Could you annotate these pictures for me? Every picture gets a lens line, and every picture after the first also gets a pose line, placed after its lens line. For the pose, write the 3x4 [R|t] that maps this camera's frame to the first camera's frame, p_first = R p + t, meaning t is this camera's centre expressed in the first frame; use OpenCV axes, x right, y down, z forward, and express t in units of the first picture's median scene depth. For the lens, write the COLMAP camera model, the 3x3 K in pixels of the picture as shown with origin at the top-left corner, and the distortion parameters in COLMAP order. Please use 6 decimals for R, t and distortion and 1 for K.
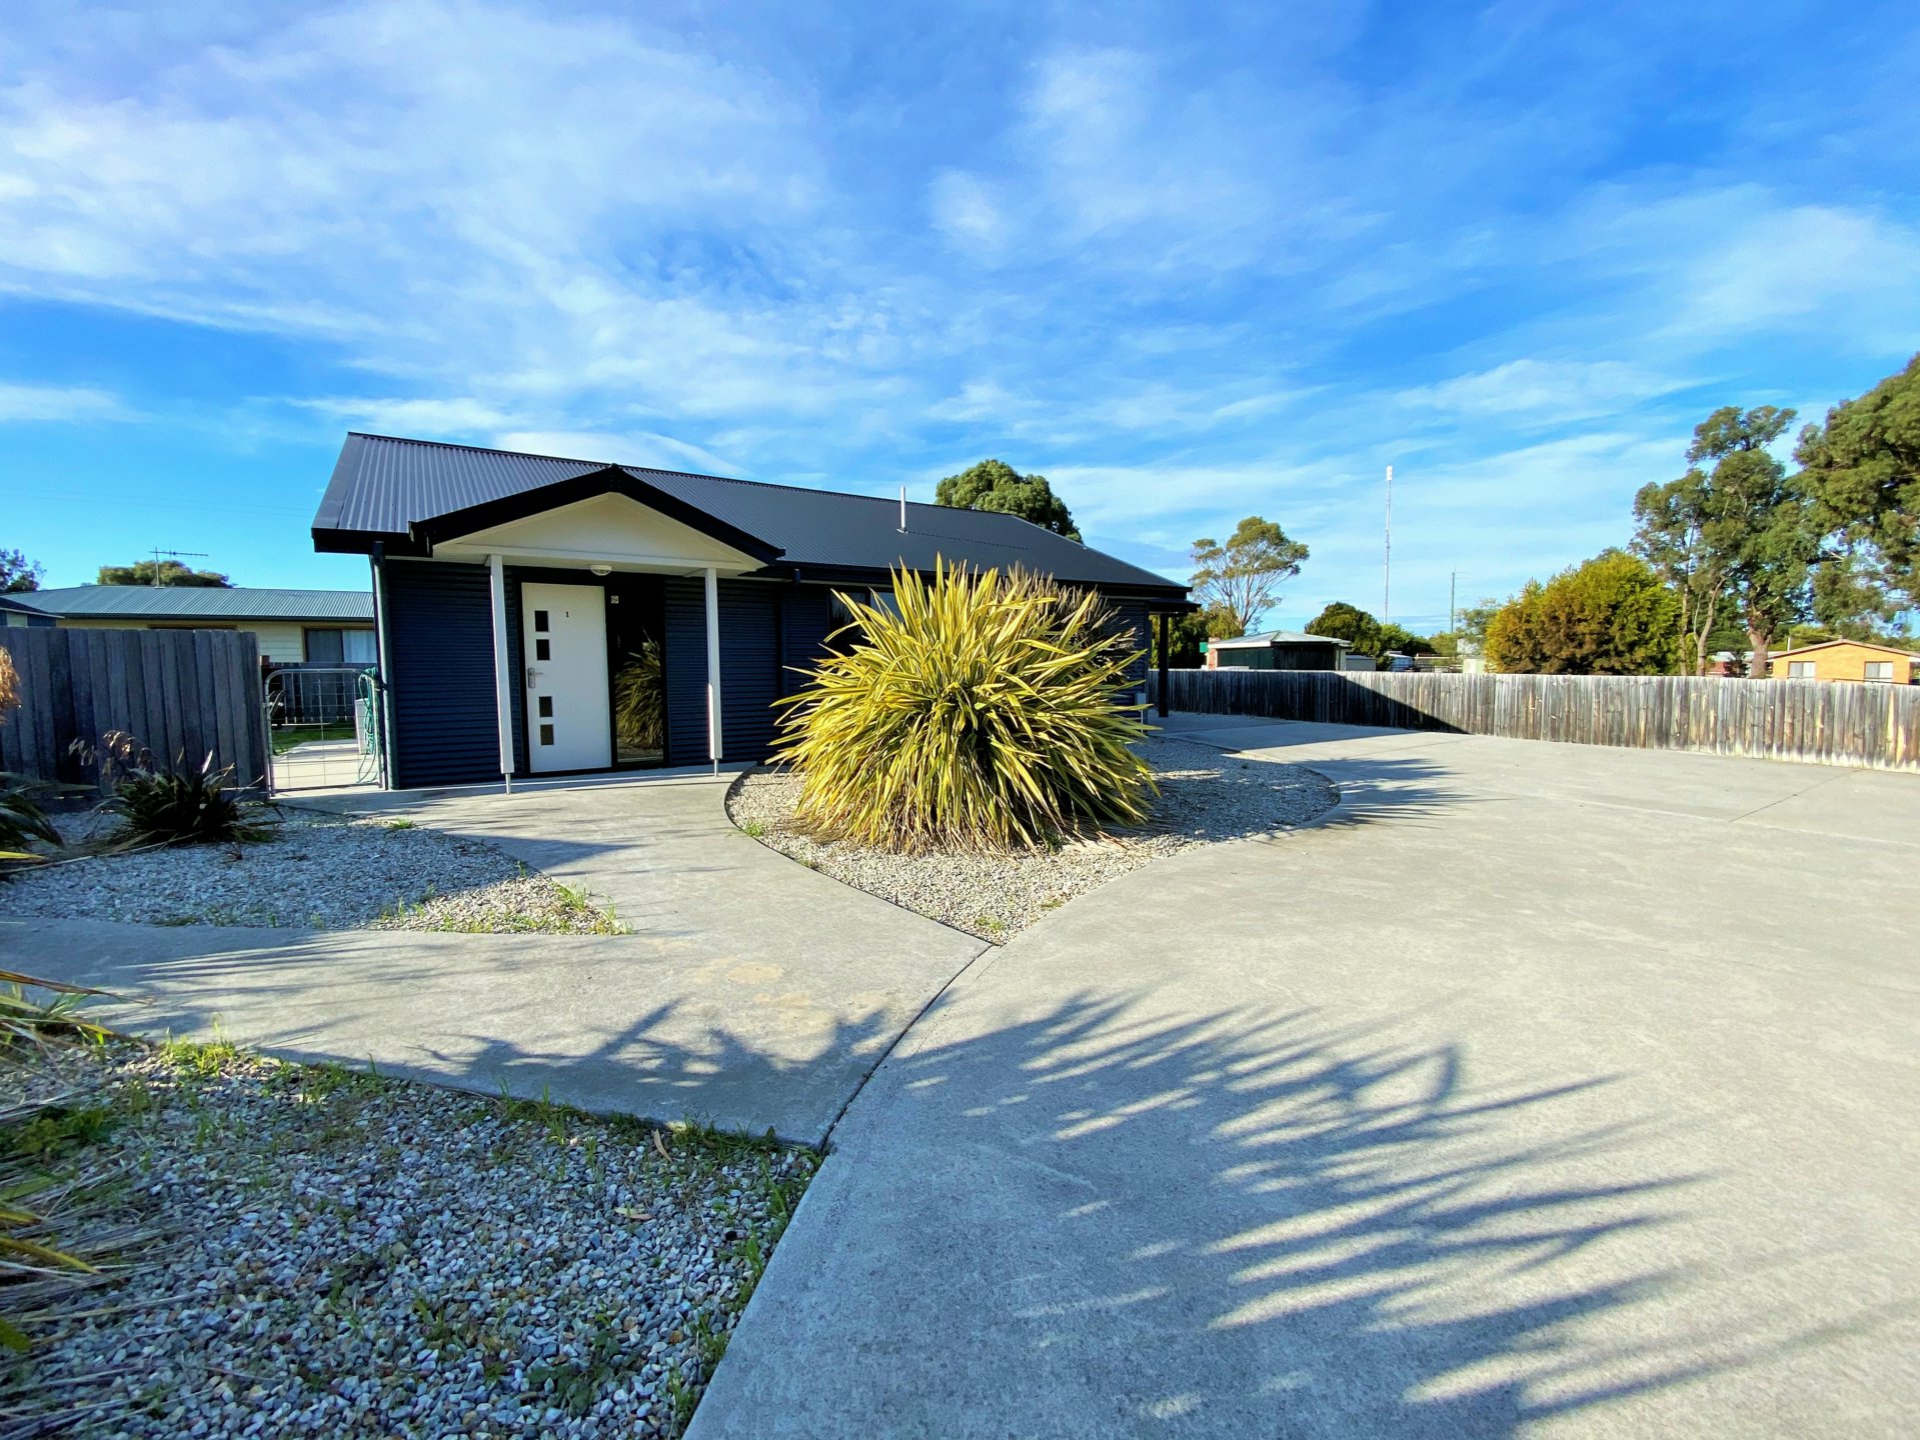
lens RADIAL K [[787.0, 0, 960.0], [0, 787.0, 720.0], [0, 0, 1]] dist [-0.023086, -0.000064]
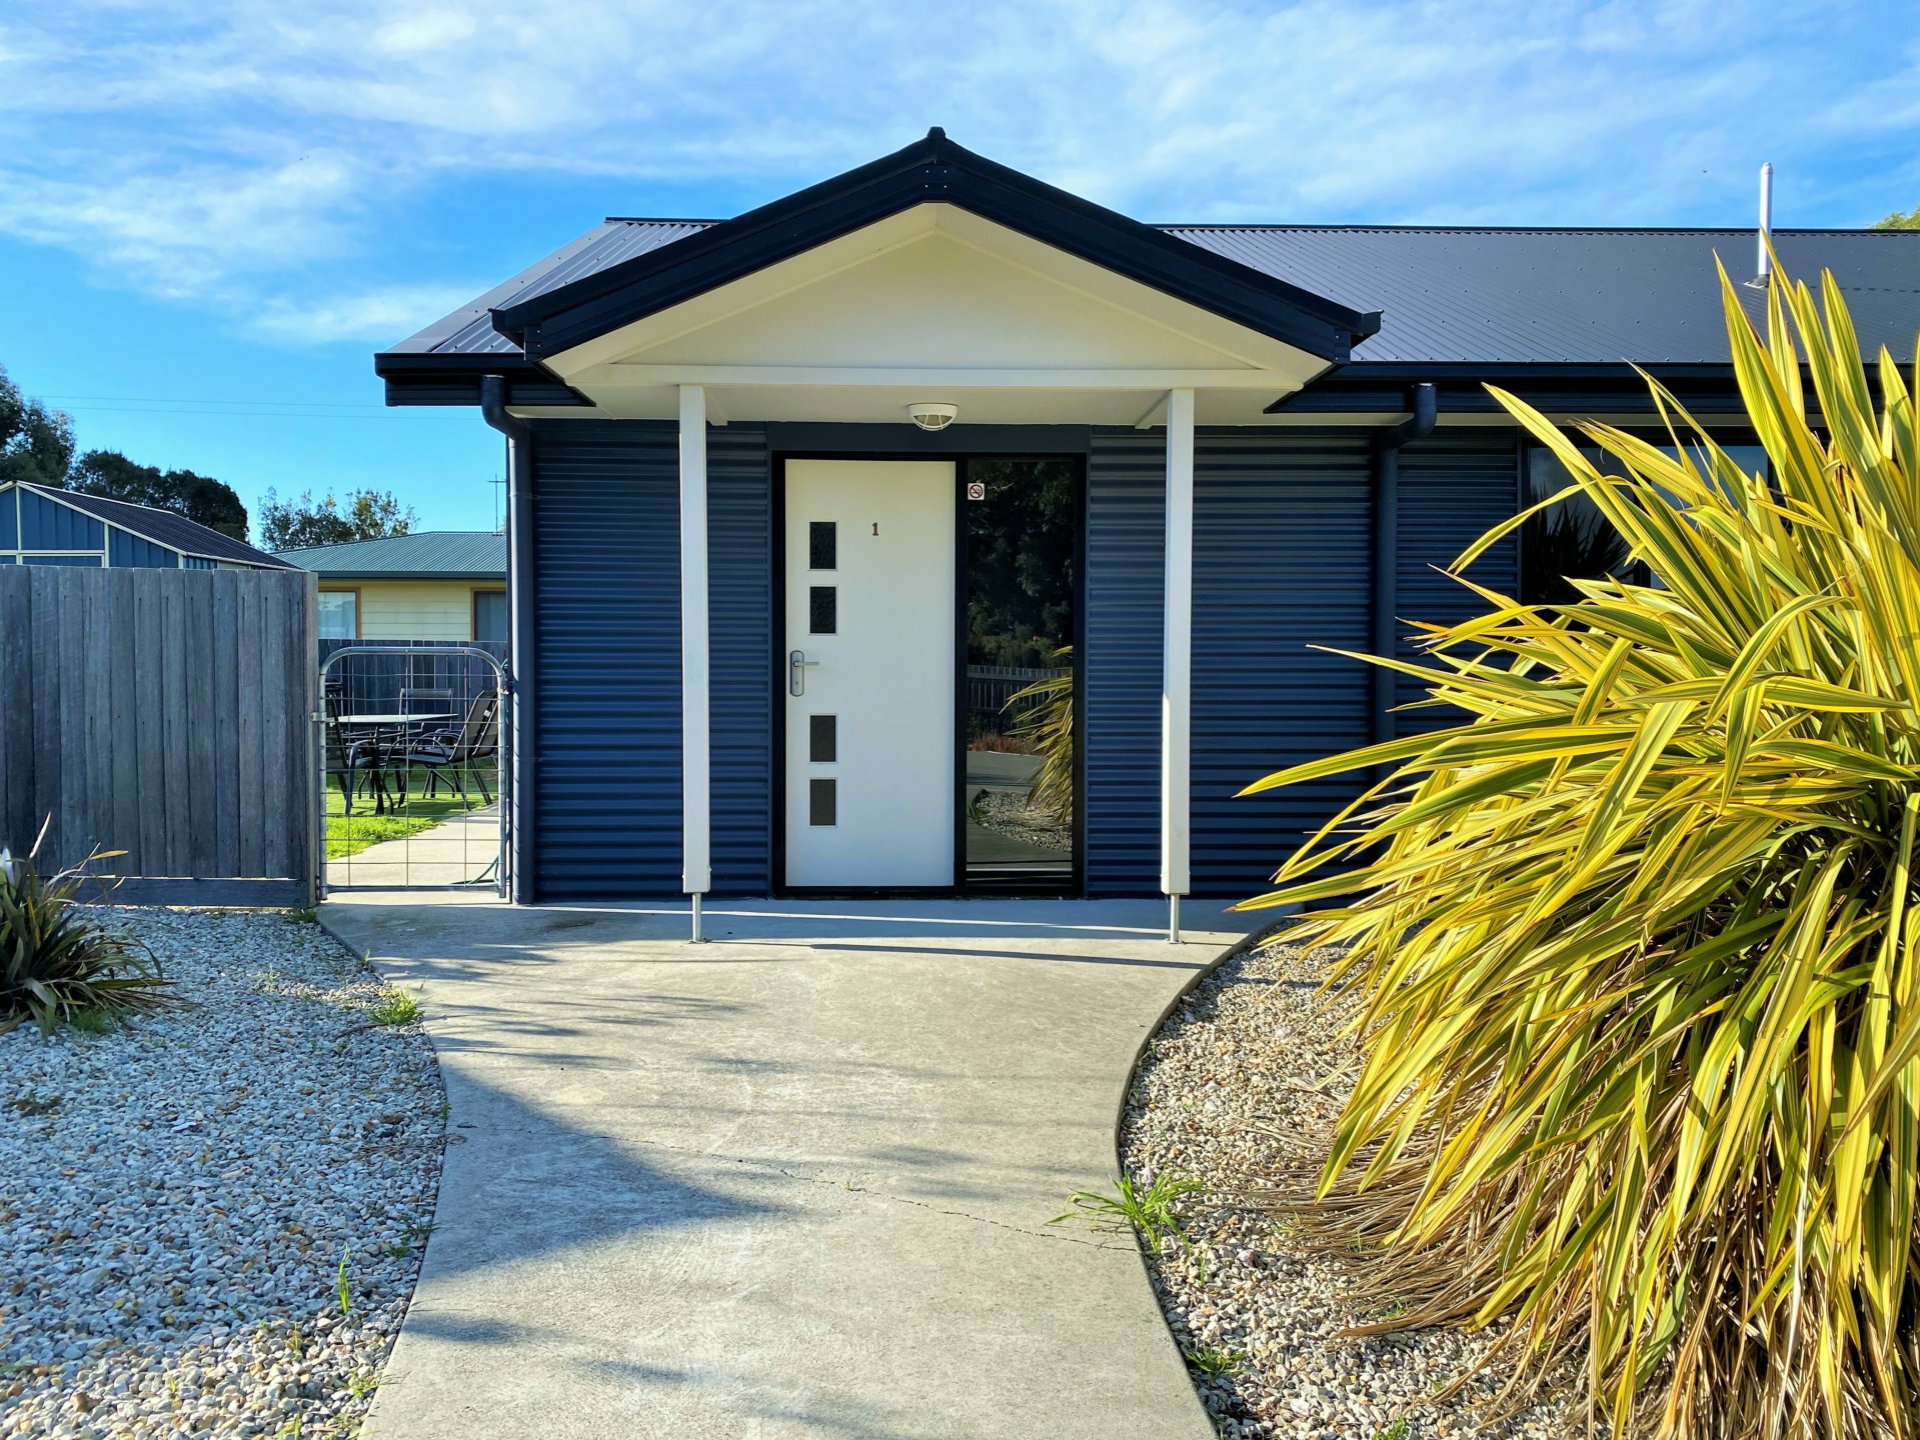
lens RADIAL K [[1426.5, 0, 960.0], [0, 1426.5, 720.0], [0, 0, 1]] dist [0.043235, -0.040612]
pose [[0.843680, 0.031128, -0.535943, -0.033134], [-0.046076, 0.998832, -0.014519, -0.019388], [0.534866, 0.036944, 0.844129, 0.363727]]
